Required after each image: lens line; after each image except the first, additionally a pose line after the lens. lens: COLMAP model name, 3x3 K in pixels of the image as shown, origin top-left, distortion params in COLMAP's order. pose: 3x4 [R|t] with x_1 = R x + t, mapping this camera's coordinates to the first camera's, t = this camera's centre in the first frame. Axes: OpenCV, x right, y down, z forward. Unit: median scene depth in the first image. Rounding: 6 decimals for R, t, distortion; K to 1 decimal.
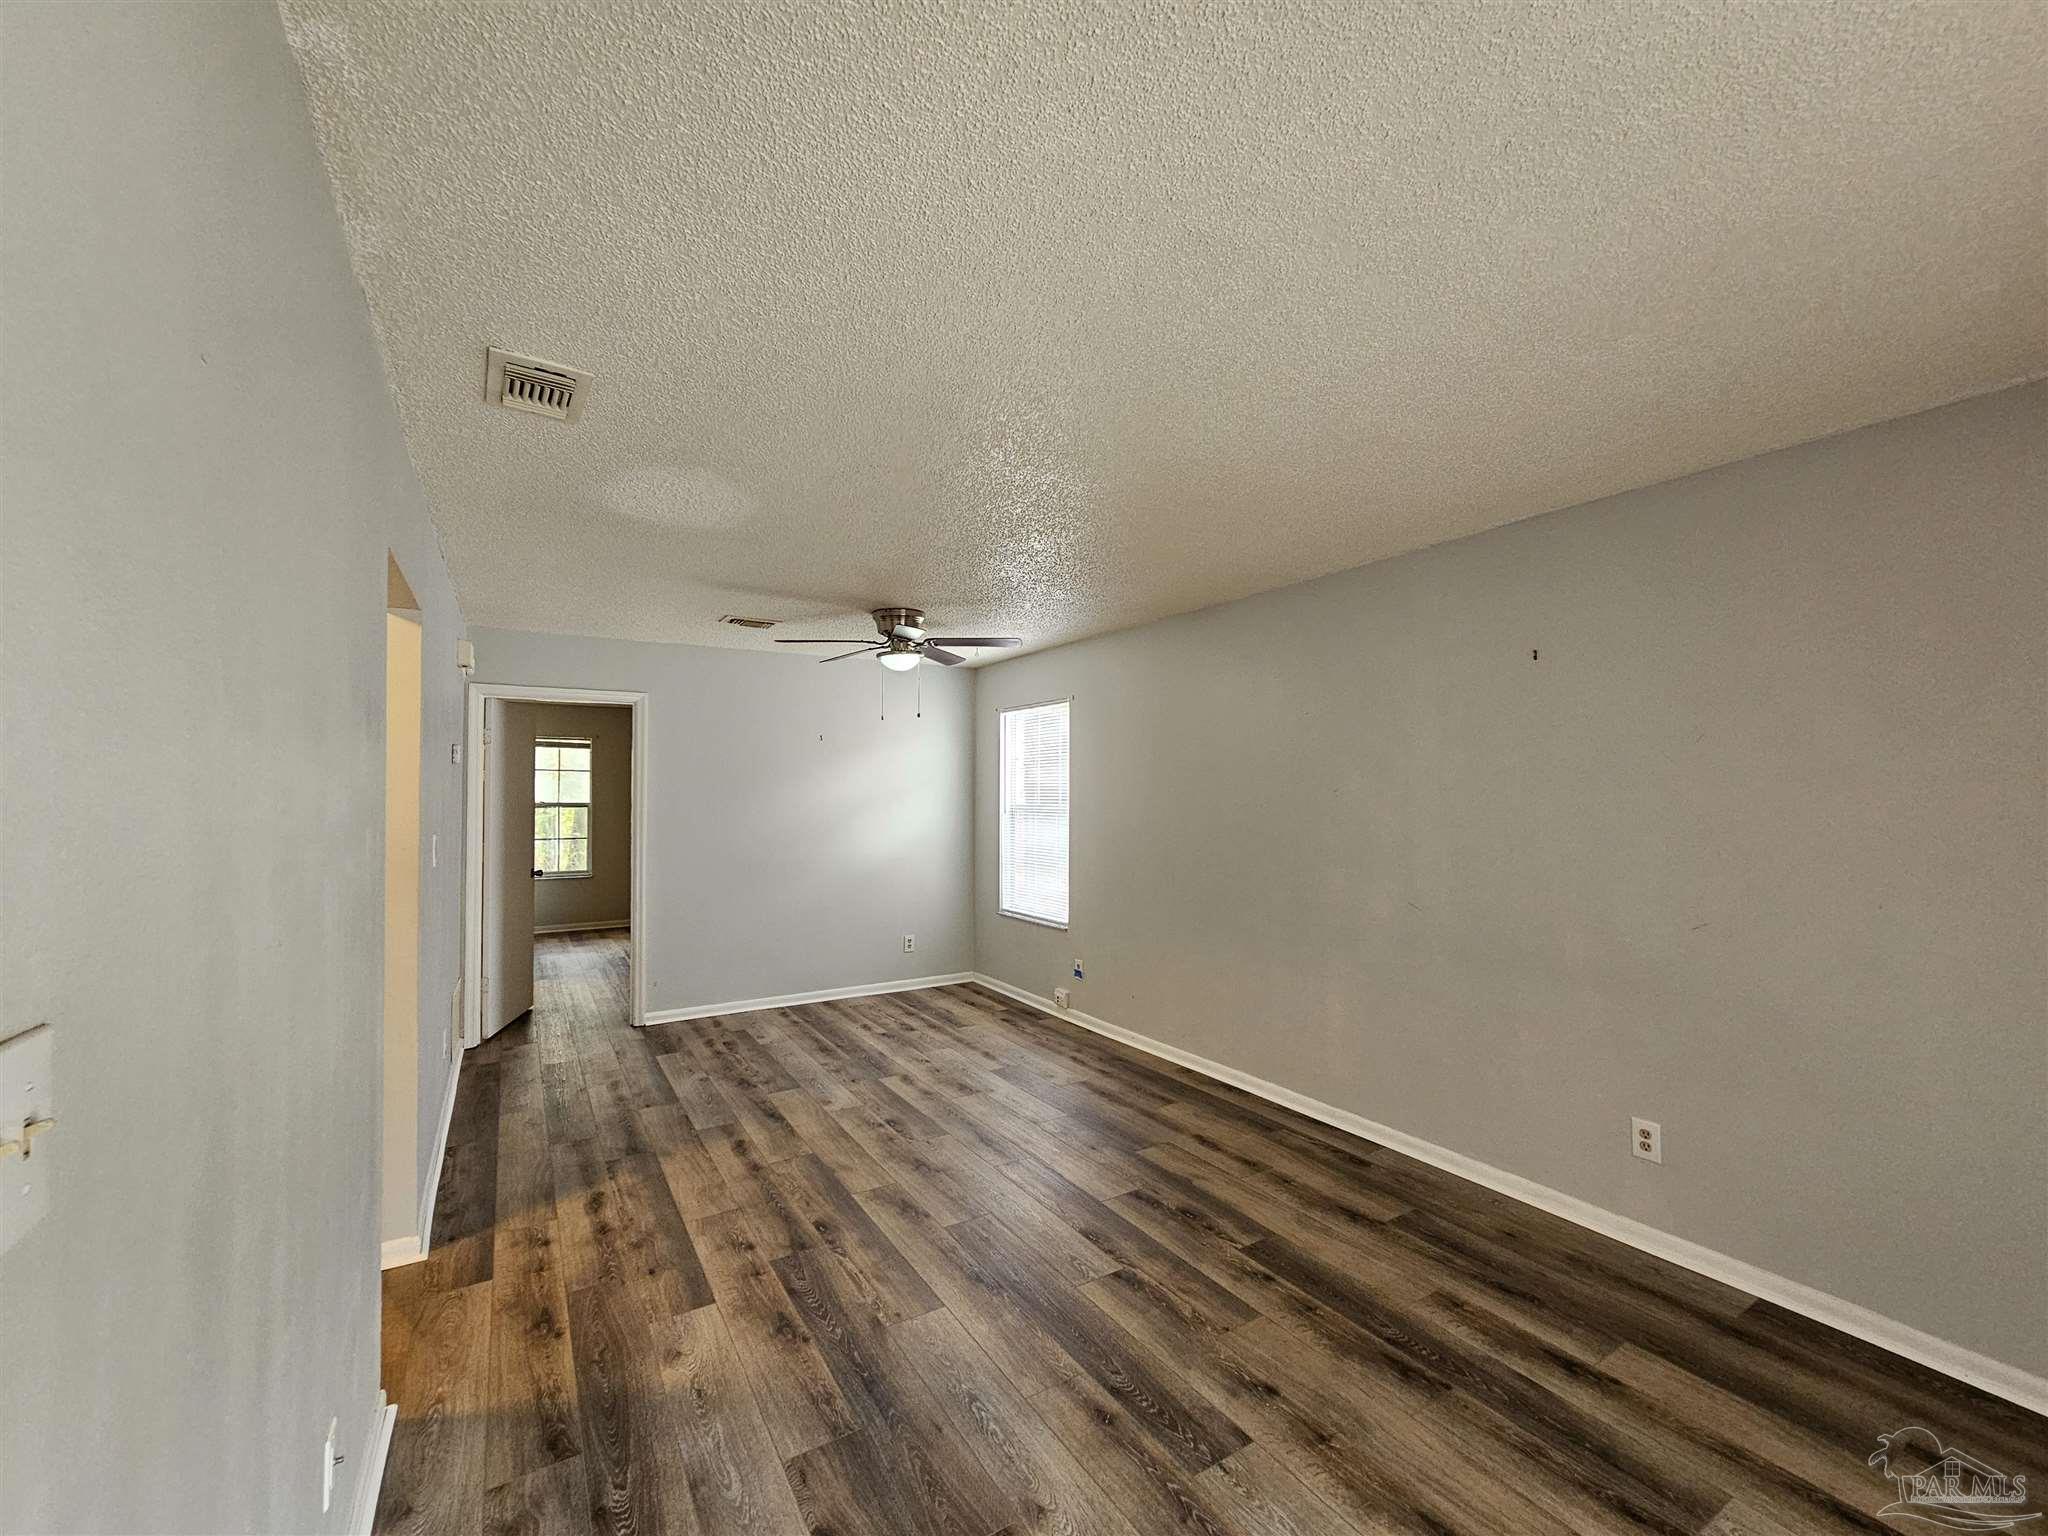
lens RADIAL K [[834.5, 0, 1021.3], [0, 834.5, 763.8], [0, 0, 1]] dist [-0.000864, 0.000154]
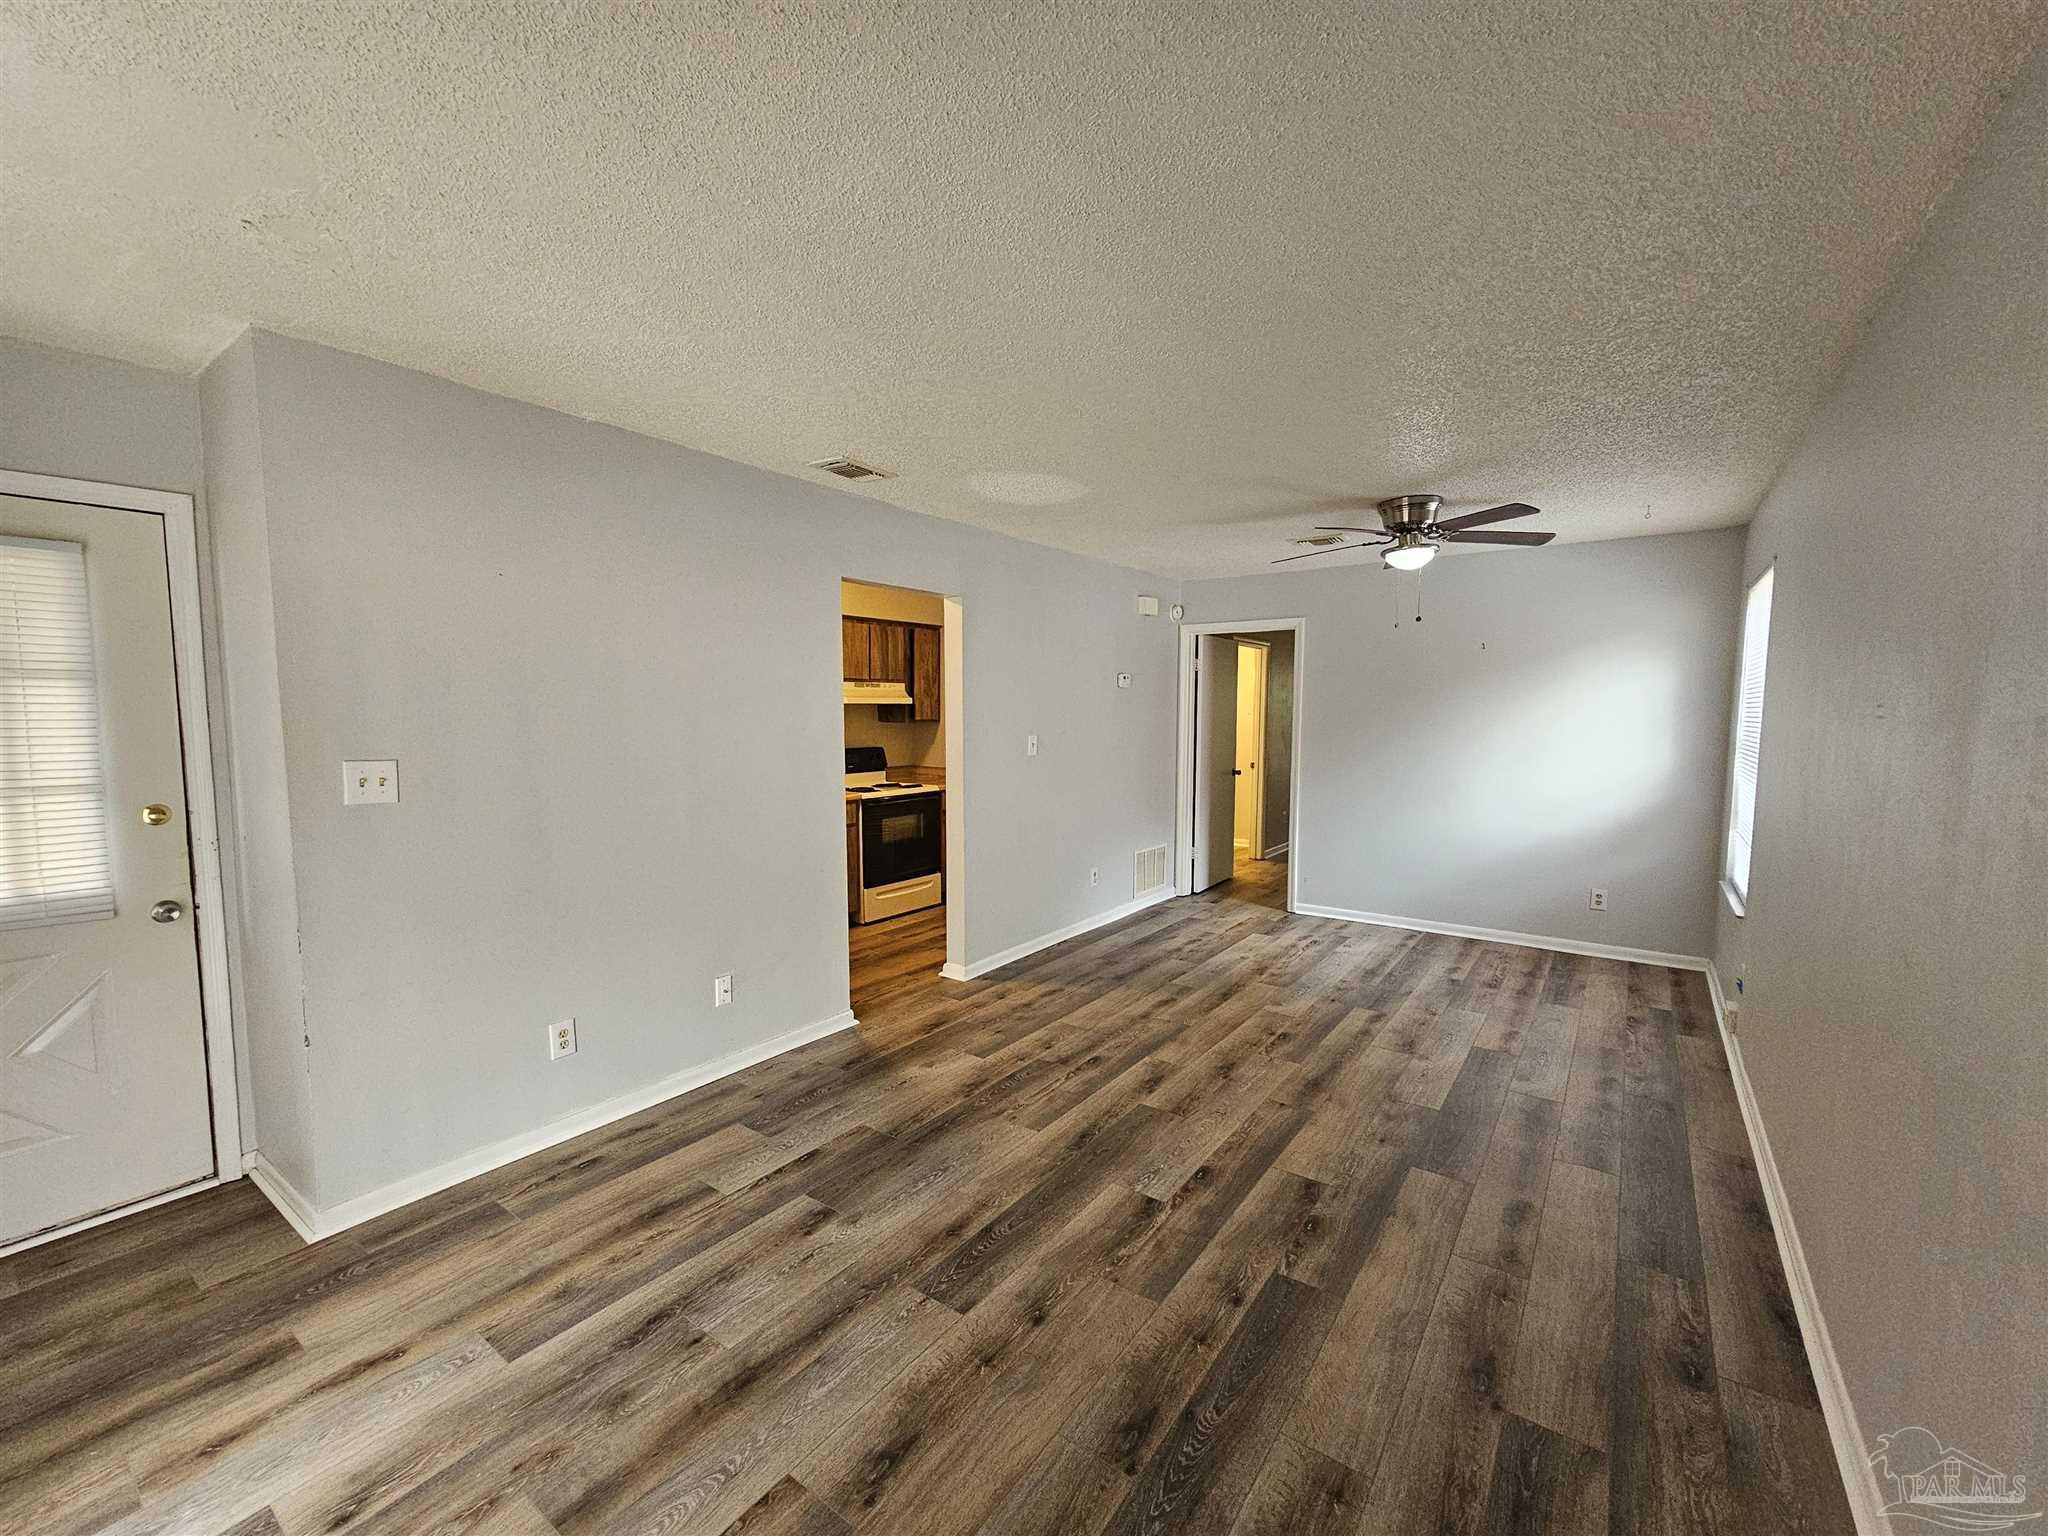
lens RADIAL K [[834.5, 0, 1040.6], [0, 834.5, 758.0], [0, 0, 1]] dist [-0.000864, 0.000154]
pose [[0.392073, 0.056204, -0.918215, 0.652646], [0.030844, 0.996768, 0.074182, 0.012695], [0.919417, -0.057406, 0.389072, 0.370949]]
